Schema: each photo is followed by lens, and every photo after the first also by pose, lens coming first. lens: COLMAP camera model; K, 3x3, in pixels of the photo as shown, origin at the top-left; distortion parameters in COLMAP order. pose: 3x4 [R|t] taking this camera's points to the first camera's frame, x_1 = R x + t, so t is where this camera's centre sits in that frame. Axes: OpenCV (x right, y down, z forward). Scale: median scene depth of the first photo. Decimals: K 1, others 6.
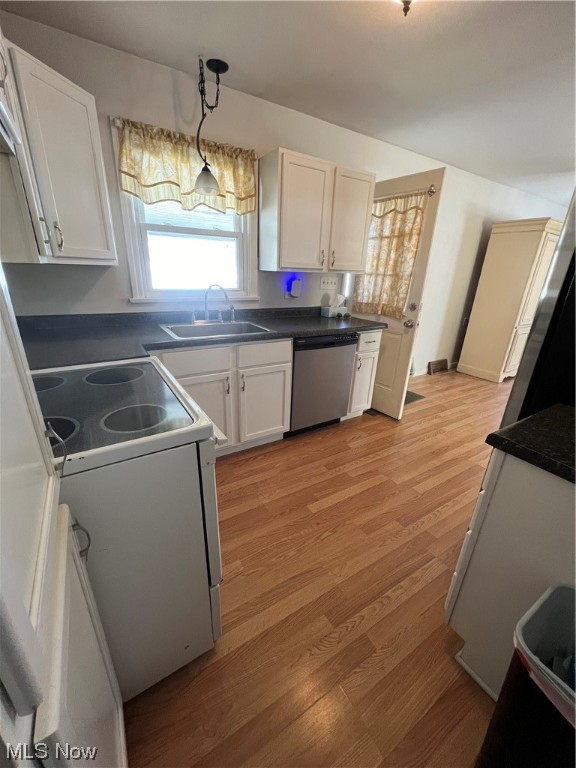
lens RADIAL K [[306.2, 0, 288.0], [0, 306.2, 384.0], [0, 0, 1]] dist [-0.001727, -0.000144]
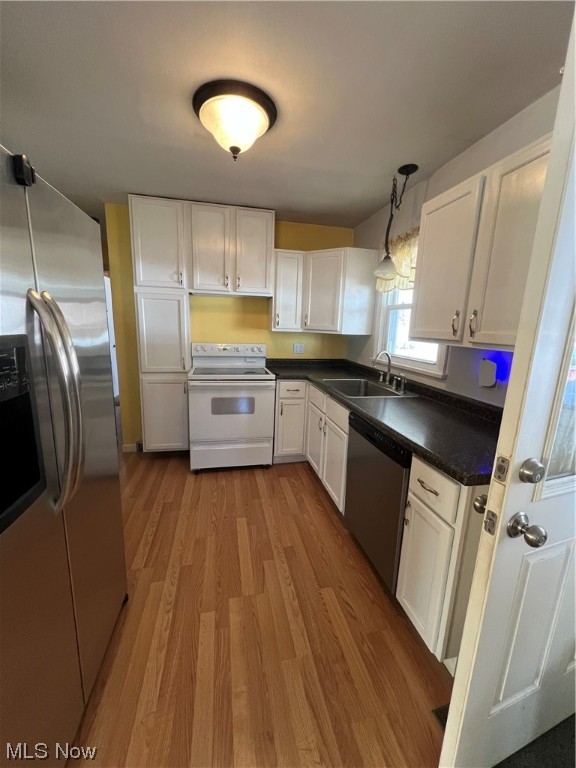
lens RADIAL K [[309.4, 0, 285.4], [0, 309.4, 385.6], [0, 0, 1]] dist [-0.000655, -0.000058]
pose [[-0.341297, 0.135515, -0.930136, 1.046248], [-0.378683, 0.885870, 0.268017, -0.436152], [0.860300, 0.443700, -0.251027, 1.184913]]
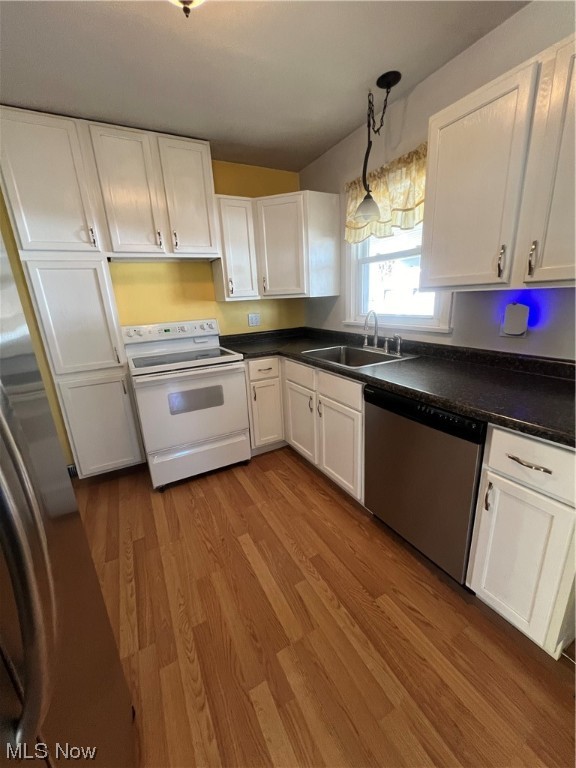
lens RADIAL K [[309.4, 0, 285.4], [0, 309.4, 385.6], [0, 0, 1]] dist [-0.000655, -0.000058]
pose [[-0.070073, 0.245066, -0.966971, 0.873814], [-0.311080, 0.915646, 0.254601, -0.314250], [0.947797, 0.318646, 0.012073, 0.932700]]
